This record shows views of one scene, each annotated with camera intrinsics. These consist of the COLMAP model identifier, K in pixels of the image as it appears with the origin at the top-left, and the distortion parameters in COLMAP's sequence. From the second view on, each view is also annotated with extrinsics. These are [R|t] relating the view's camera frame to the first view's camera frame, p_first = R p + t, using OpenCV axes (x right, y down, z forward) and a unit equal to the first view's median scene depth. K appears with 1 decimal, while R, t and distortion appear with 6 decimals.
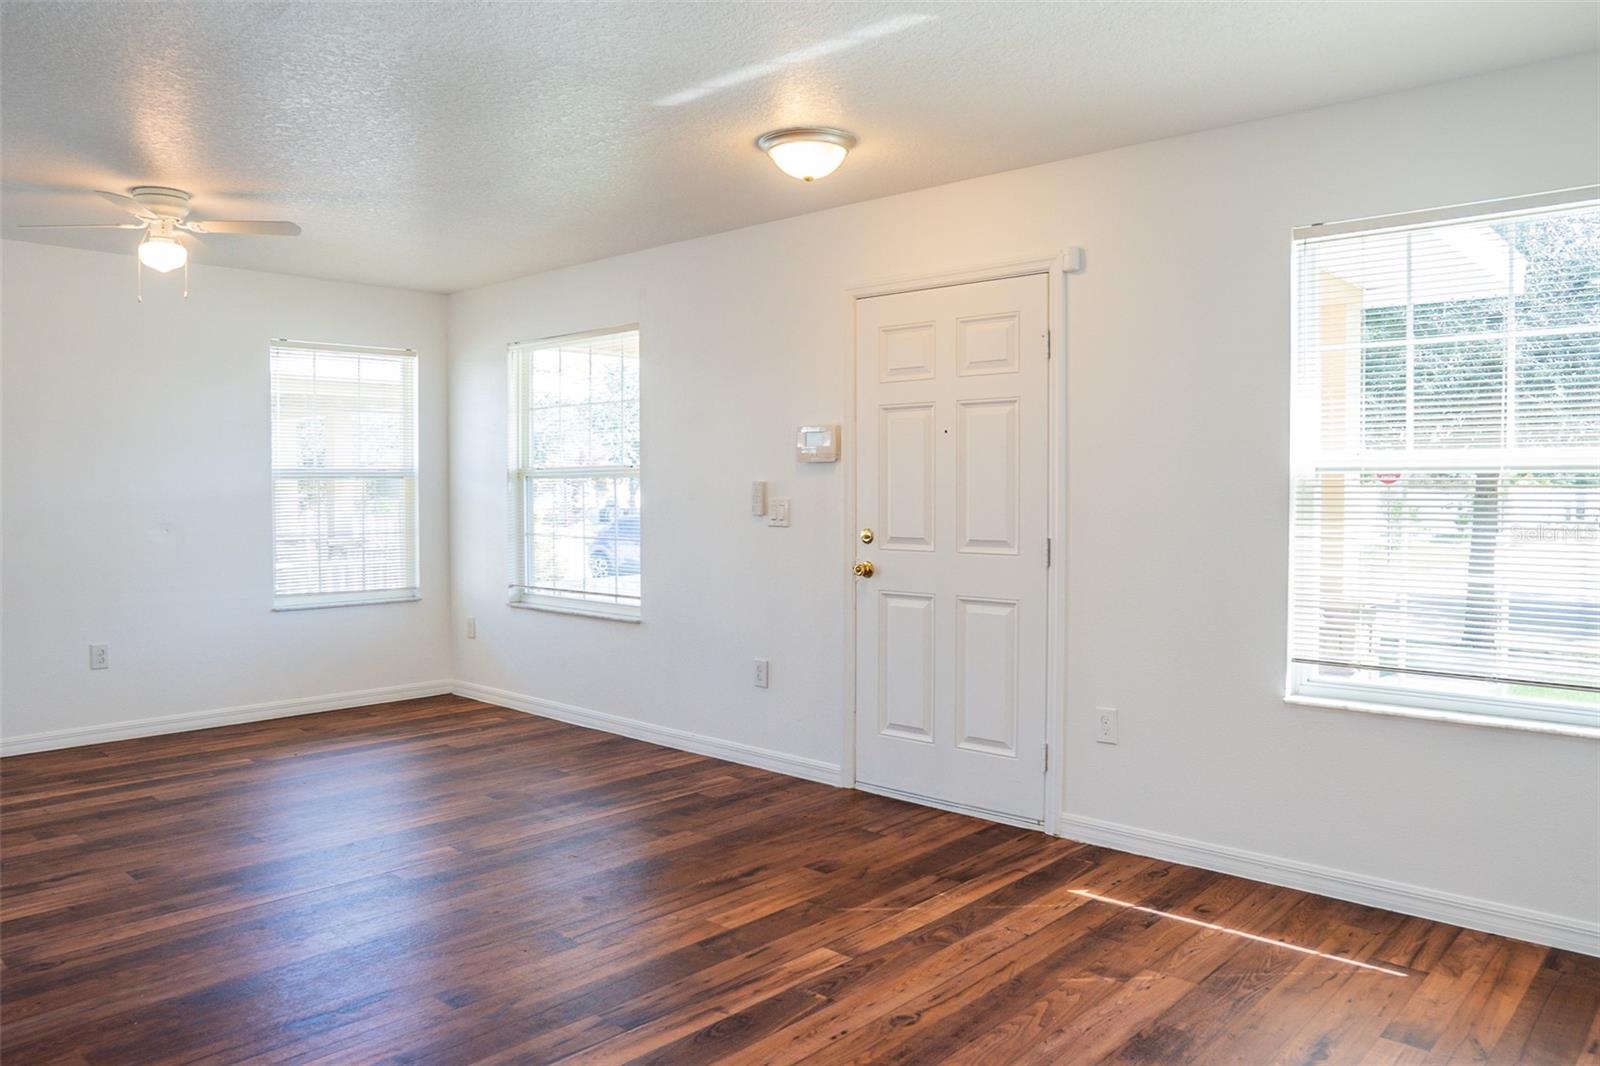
lens RADIAL K [[1113.5, 0, 800.0], [0, 1113.5, 533.0], [0, 0, 1]] dist [-0.106563, 0.070537]
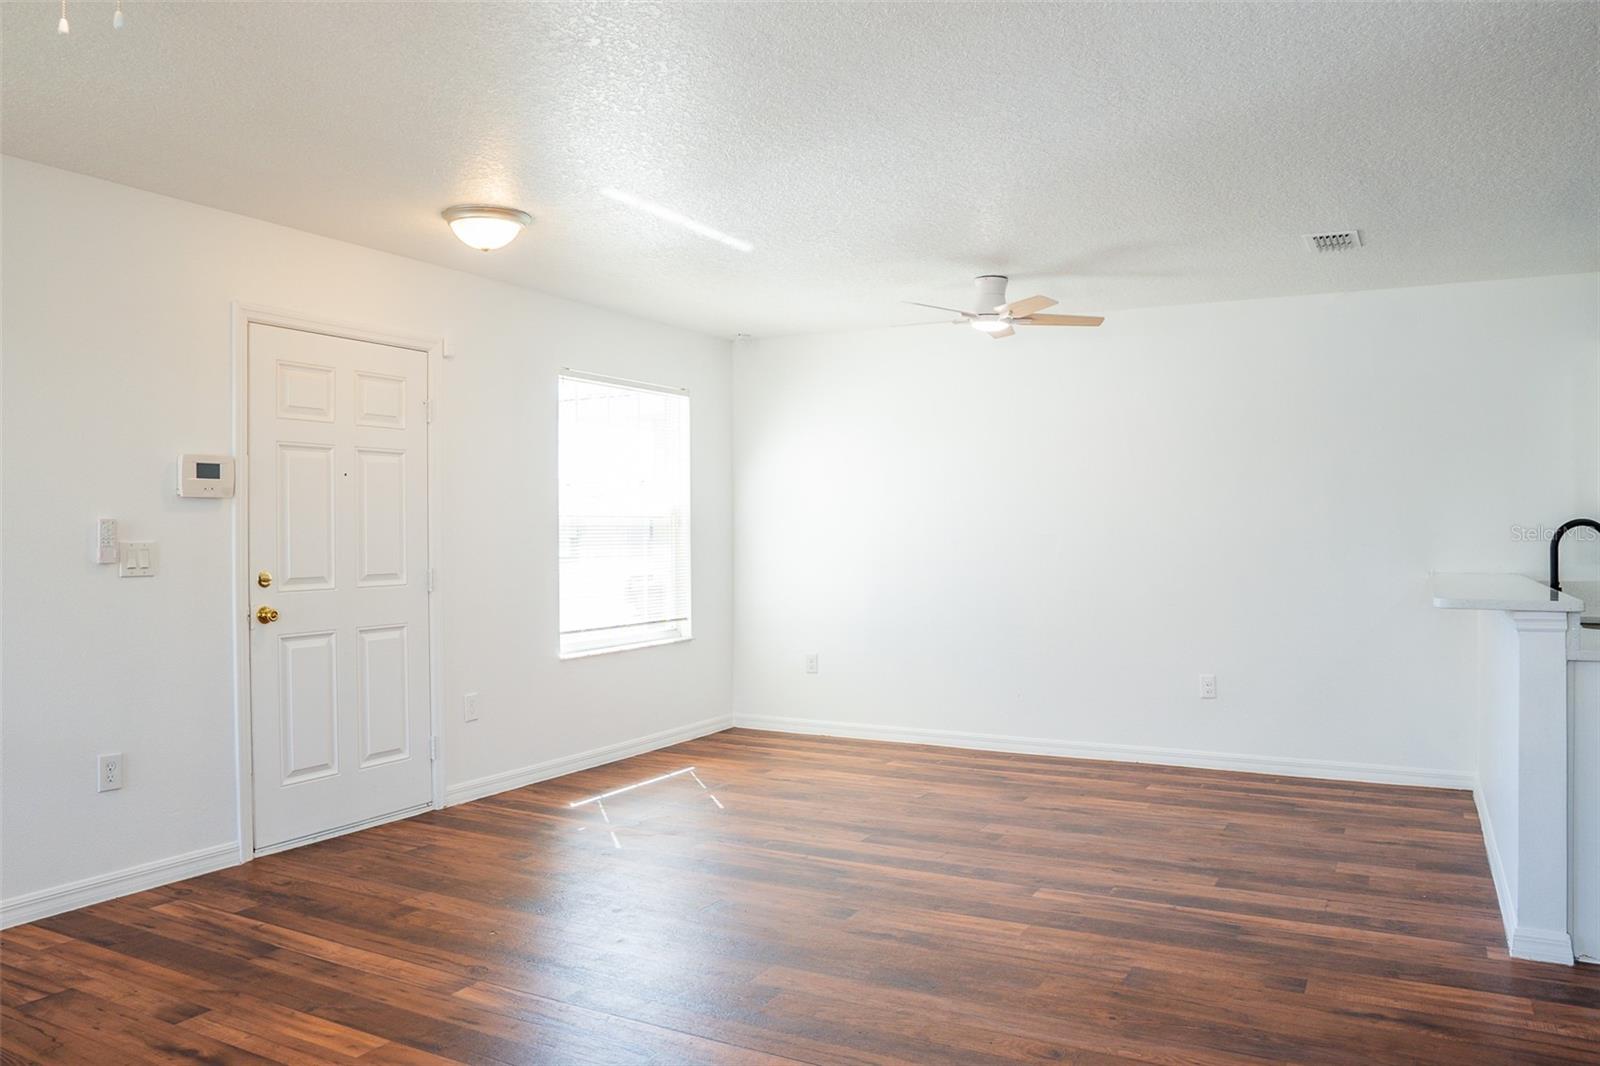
lens RADIAL K [[1113.5, 0, 800.0], [0, 1113.5, 533.0], [0, 0, 1]] dist [-0.106563, 0.070537]
pose [[-0.214865, -0.011259, 0.976579, -0.964584], [0.029876, 0.999390, 0.018095, -0.040578], [-0.976187, 0.033064, -0.214397, 0.785319]]
